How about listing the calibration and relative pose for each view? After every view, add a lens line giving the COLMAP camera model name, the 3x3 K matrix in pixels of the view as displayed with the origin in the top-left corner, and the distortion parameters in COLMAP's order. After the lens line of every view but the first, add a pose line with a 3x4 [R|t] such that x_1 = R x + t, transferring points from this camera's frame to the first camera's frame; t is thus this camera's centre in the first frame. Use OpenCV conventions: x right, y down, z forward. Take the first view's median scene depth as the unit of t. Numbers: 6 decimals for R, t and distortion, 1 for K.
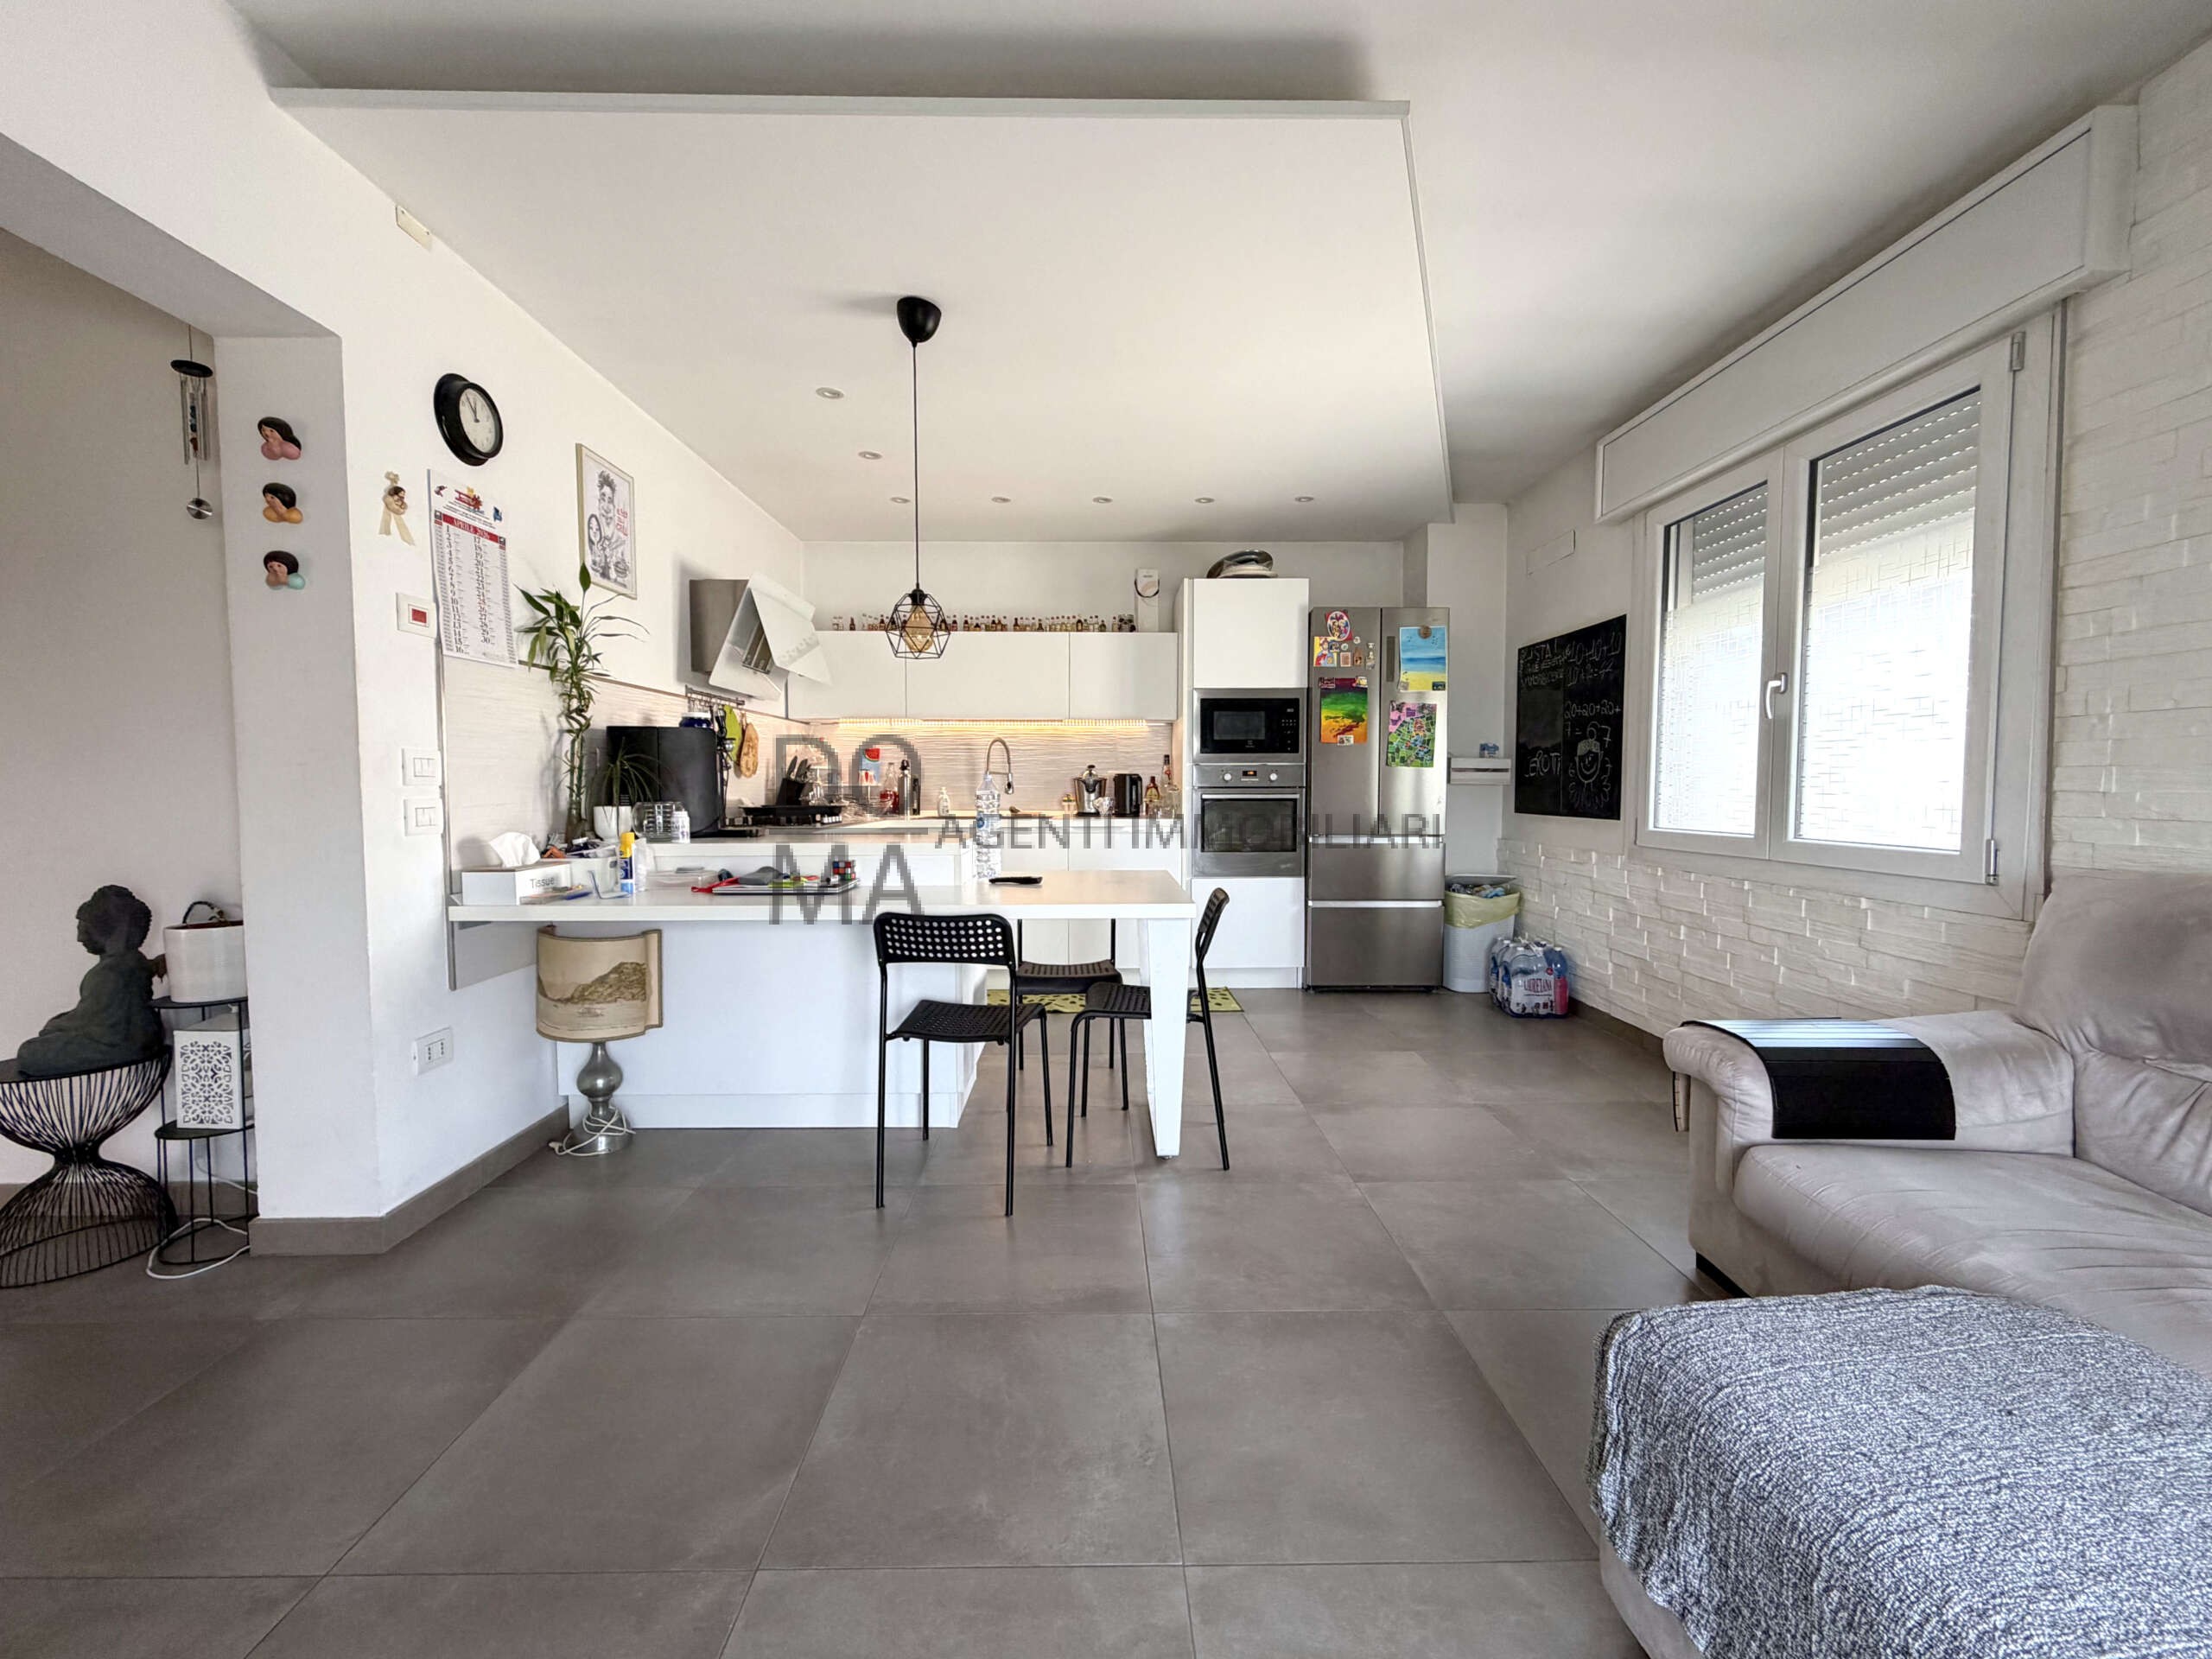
lens RADIAL K [[897.7, 0, 1098.6], [0, 897.7, 831.2], [0, 0, 1]] dist [-0.000253, -0.000236]
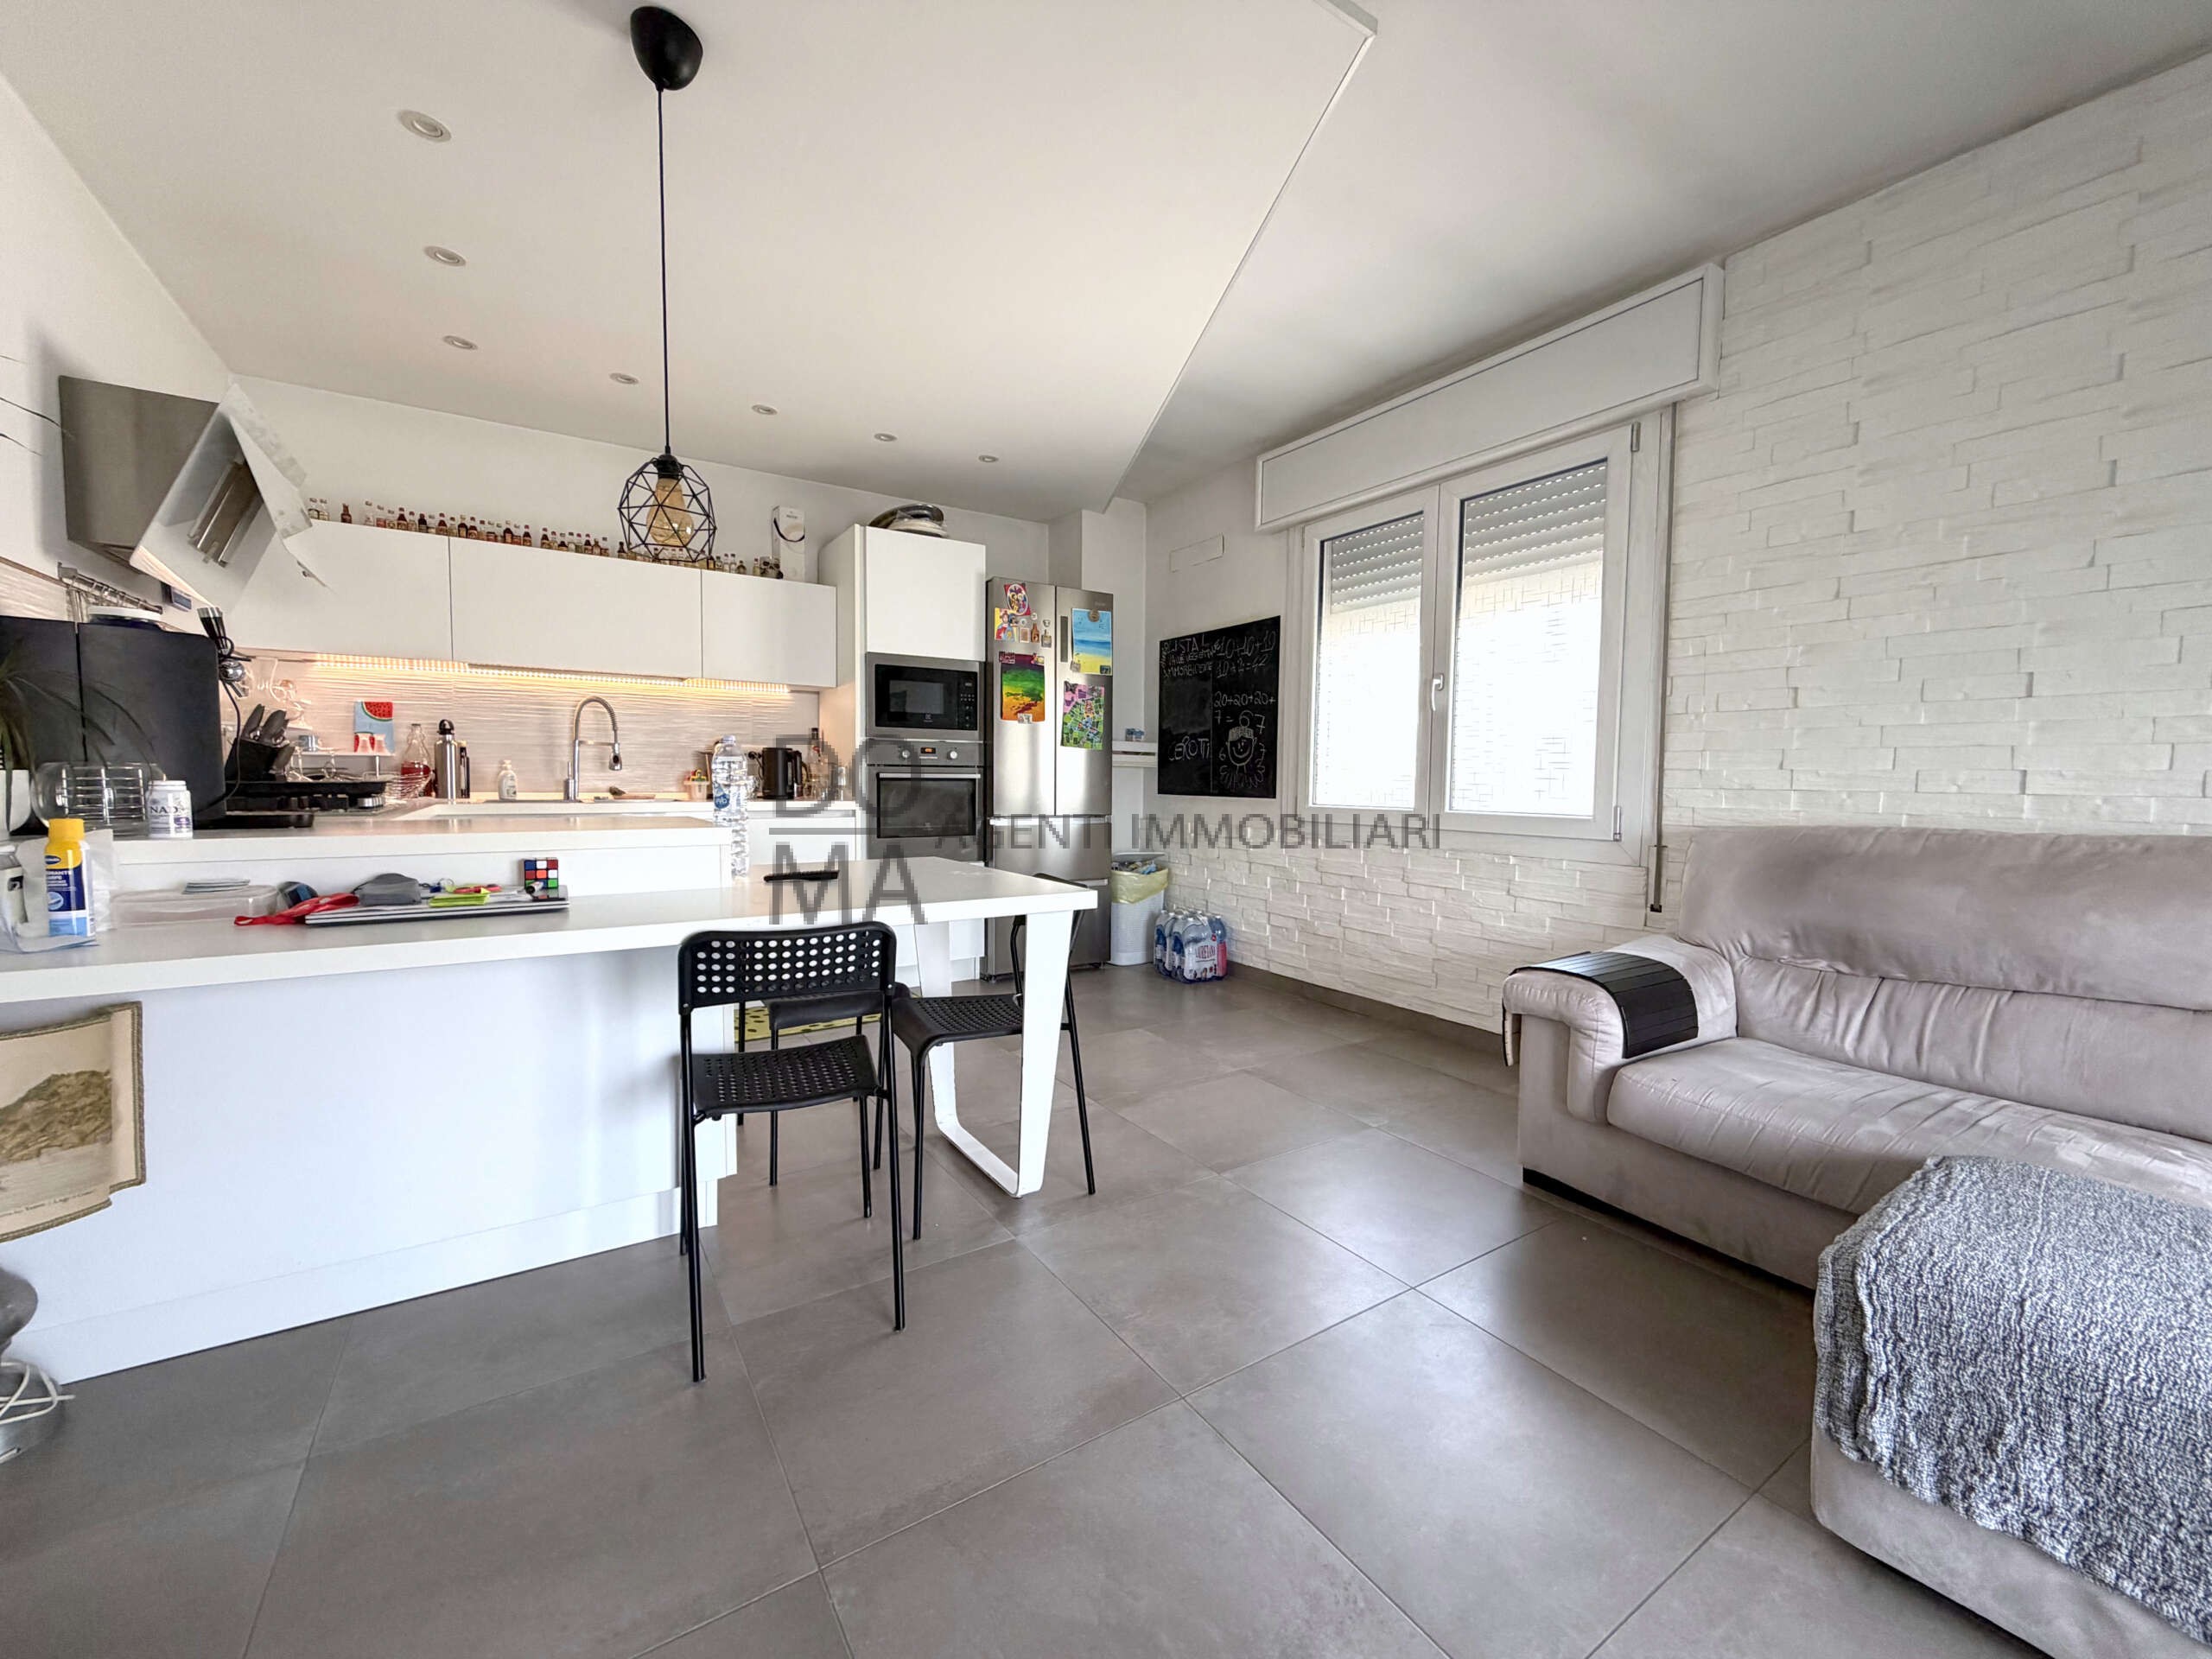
lens RADIAL K [[882.4, 0, 1098.9], [0, 882.4, 830.2], [0, 0, 1]] dist [0.000195, 0.000103]
pose [[0.845840, -0.022285, 0.532971, -0.227044], [0.016577, 0.999743, 0.015494, 0.007654], [-0.533179, -0.004270, 0.845992, 0.204722]]
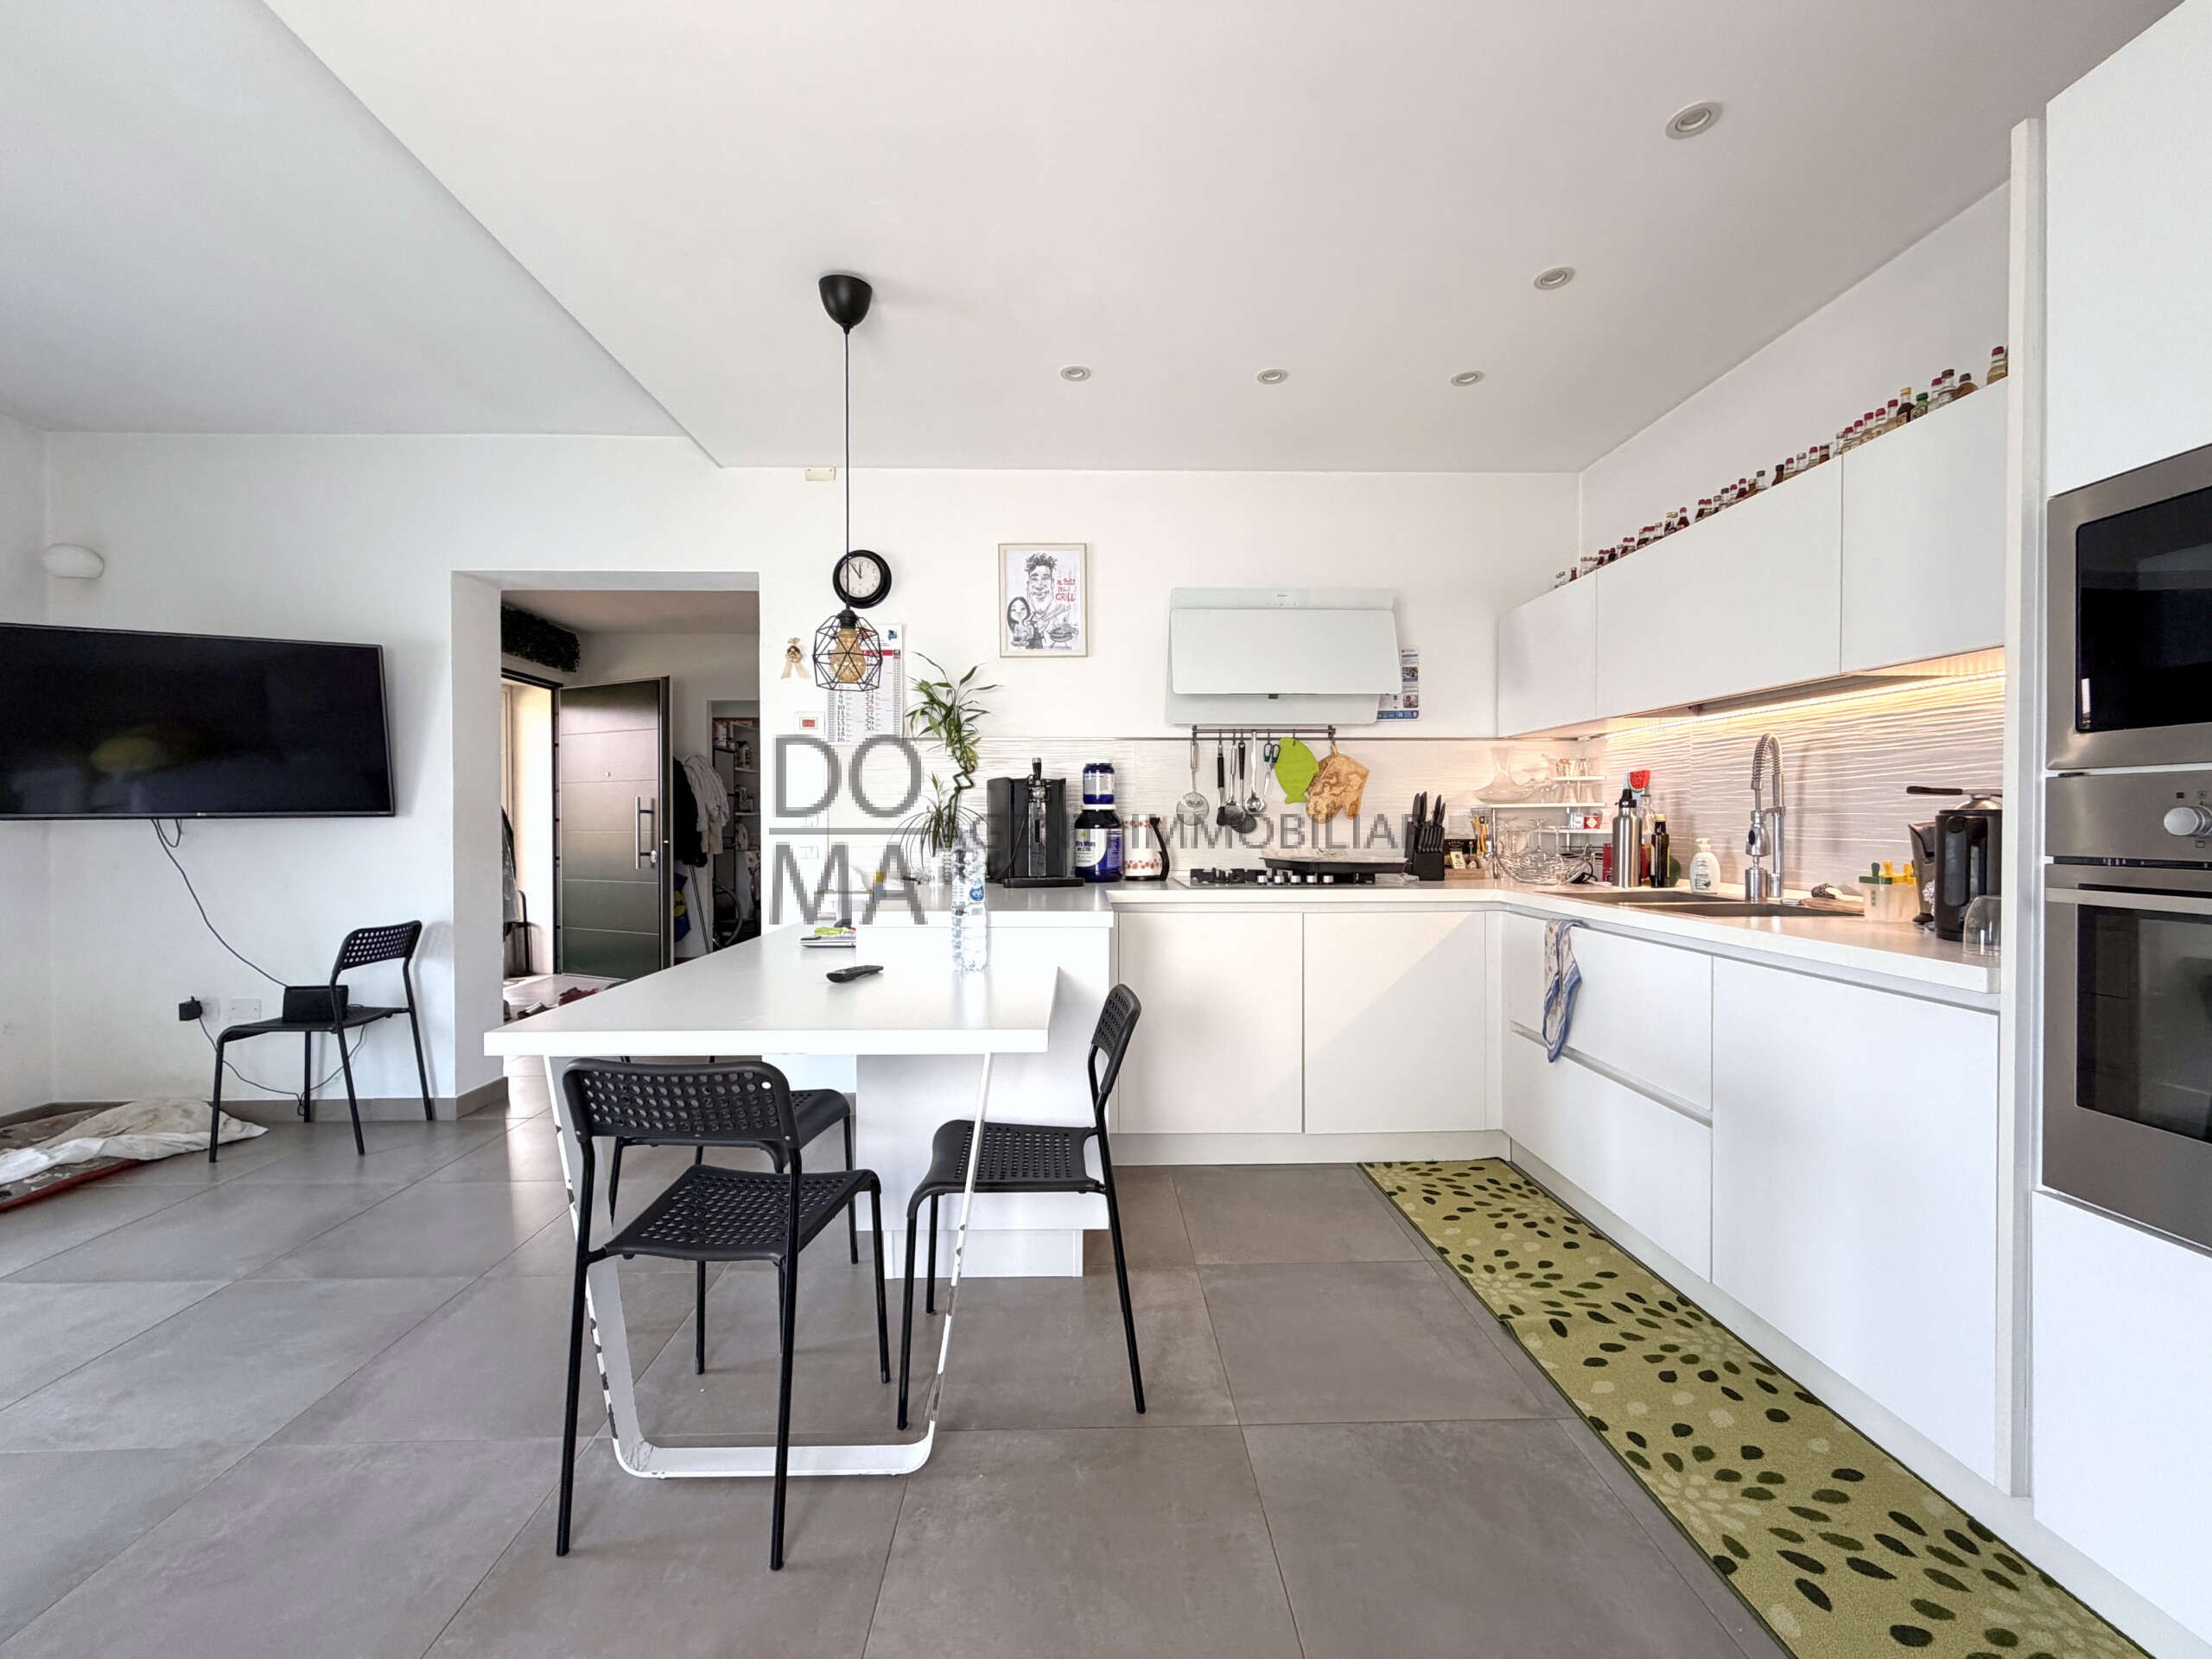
lens RADIAL K [[882.4, 0, 1098.9], [0, 882.4, 830.2], [0, 0, 1]] dist [0.000195, 0.000103]
pose [[0.015599, 0.009699, -0.999831, 0.510329], [-0.049376, 0.998740, 0.008919, -0.061092], [0.998658, 0.049228, 0.016058, 0.973991]]
